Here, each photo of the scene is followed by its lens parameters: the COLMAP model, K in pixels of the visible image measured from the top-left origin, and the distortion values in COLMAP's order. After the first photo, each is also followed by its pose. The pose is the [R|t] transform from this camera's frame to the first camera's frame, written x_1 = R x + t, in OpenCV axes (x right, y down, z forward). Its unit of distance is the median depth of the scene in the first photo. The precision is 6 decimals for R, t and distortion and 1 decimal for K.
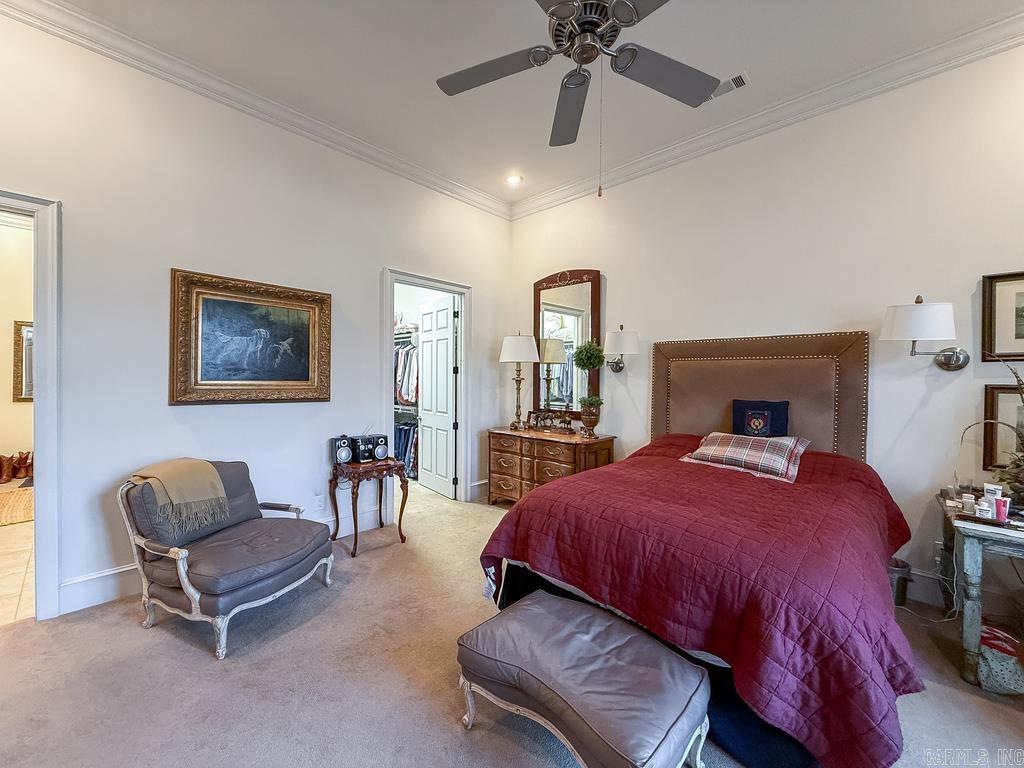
lens RADIAL K [[405.4, 0, 507.8], [0, 405.4, 382.8], [0, 0, 1]] dist [0.000247, -0.000048]
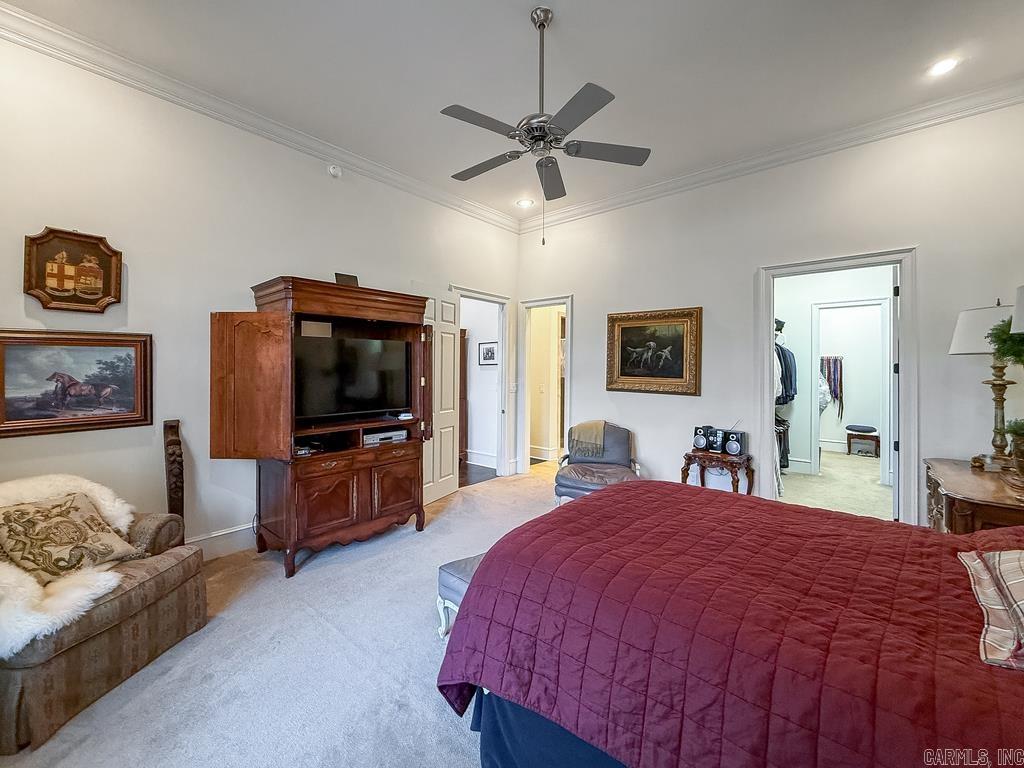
lens RADIAL K [[405.4, 0, 507.8], [0, 405.4, 382.8], [0, 0, 1]] dist [0.000247, -0.000048]
pose [[0.066096, 0.019799, -0.997617, 0.728764], [-0.030605, 0.999373, 0.017806, 0.002748], [0.997344, 0.029355, 0.066660, 0.350603]]
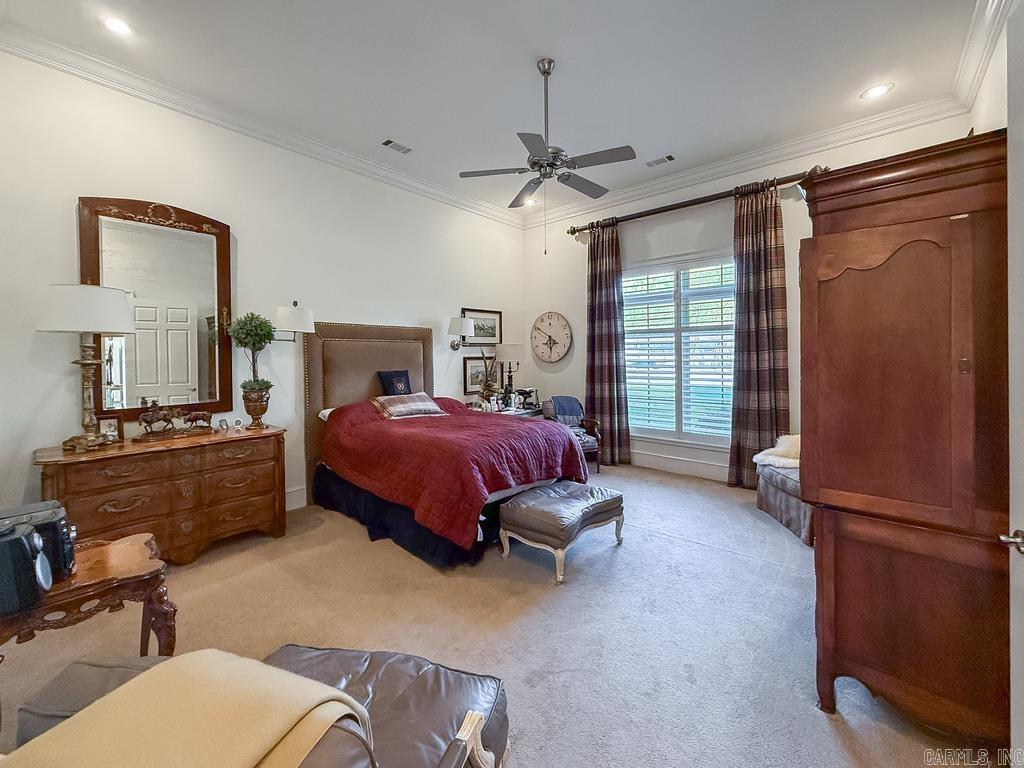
lens RADIAL K [[413.2, 0, 515.0], [0, 413.2, 353.8], [0, 0, 1]] dist [0.000041, -0.000055]
pose [[-0.041690, -0.007066, 0.999106, -0.731138], [0.022012, 0.999726, 0.007989, -0.015996], [-0.998888, 0.022325, -0.041523, 0.537434]]
